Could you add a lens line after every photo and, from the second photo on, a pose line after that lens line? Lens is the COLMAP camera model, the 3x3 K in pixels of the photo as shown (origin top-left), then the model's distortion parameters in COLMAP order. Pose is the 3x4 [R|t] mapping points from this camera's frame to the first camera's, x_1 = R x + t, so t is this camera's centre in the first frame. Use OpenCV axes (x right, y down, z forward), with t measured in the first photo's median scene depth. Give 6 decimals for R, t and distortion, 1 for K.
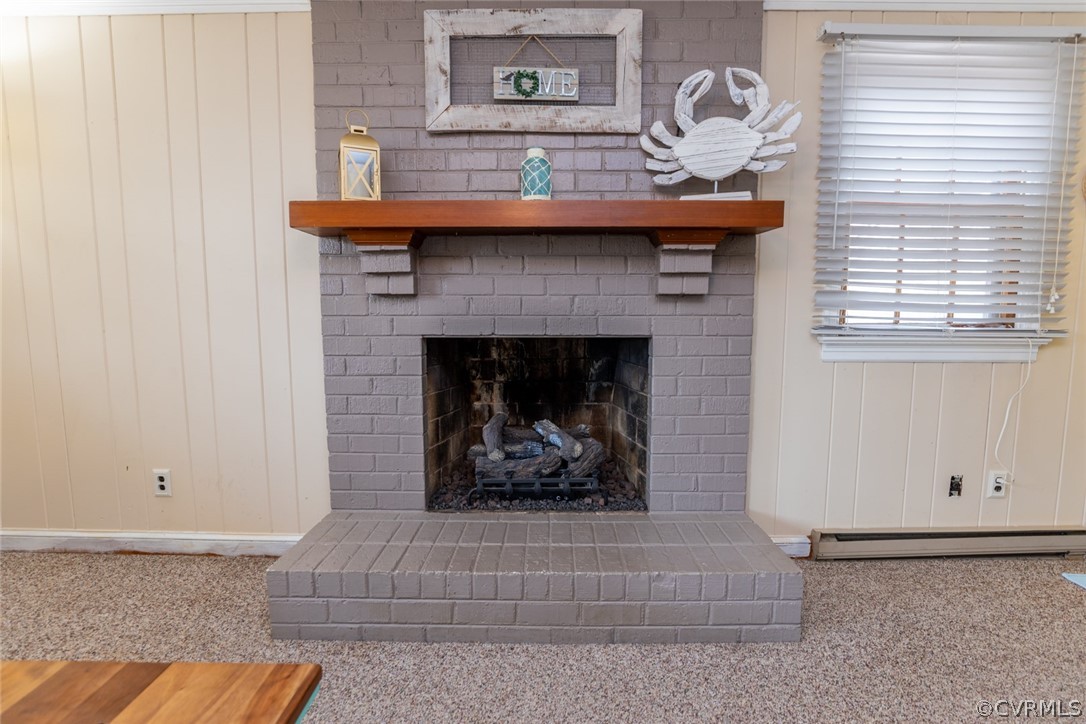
lens RADIAL K [[523.3, 0, 542.4], [0, 523.3, 365.1], [0, 0, 1]] dist [-0.030214, 0.004787]
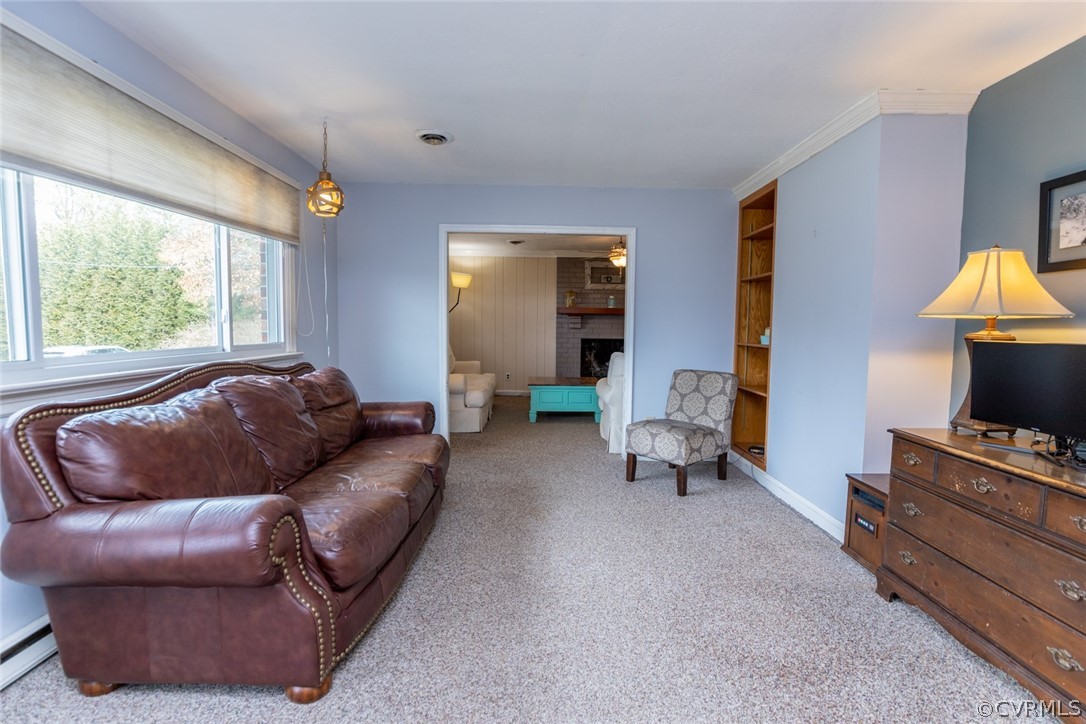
lens RADIAL K [[523.3, 0, 546.7], [0, 523.3, 366.1], [0, 0, 1]] dist [-0.030214, 0.004787]
pose [[0.999648, 0.009339, 0.024829, -0.602783], [-0.008883, 0.999791, -0.018433, 0.239047], [-0.024996, 0.018206, 0.999522, -3.061183]]
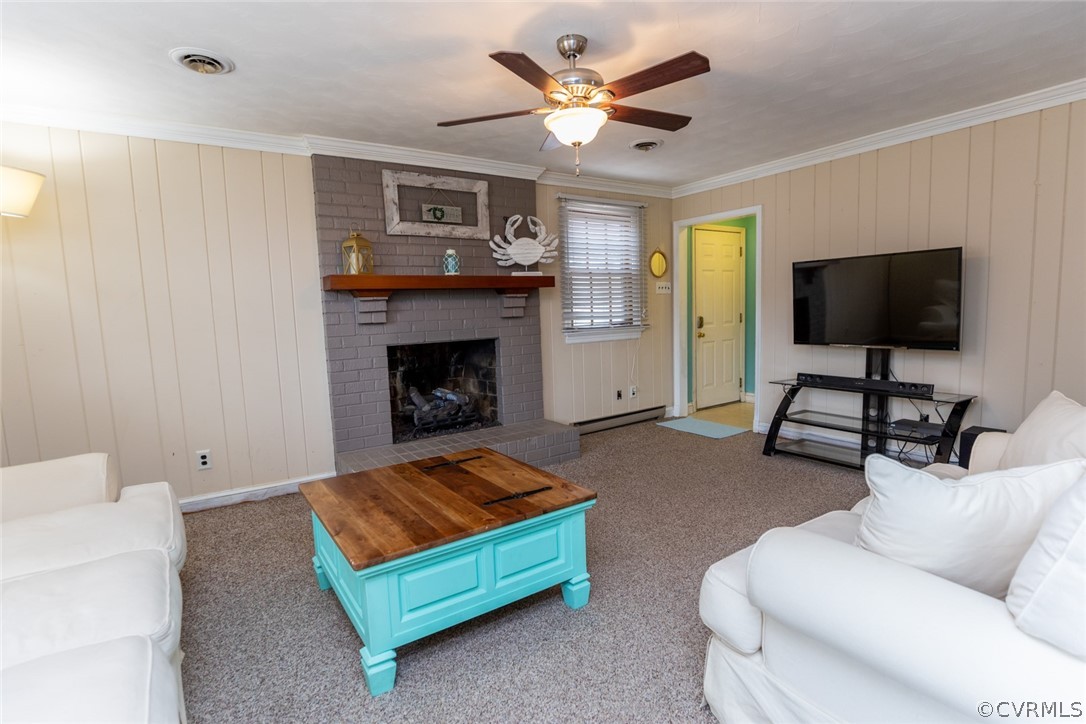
lens RADIAL K [[523.3, 0, 545.5], [0, 523.3, 365.1], [0, 0, 1]] dist [-0.030214, 0.004787]
pose [[0.826437, -0.089571, 0.555859, -0.794779], [0.091312, 0.995517, 0.024657, 0.017890], [-0.555576, 0.030380, 0.830911, -0.803442]]
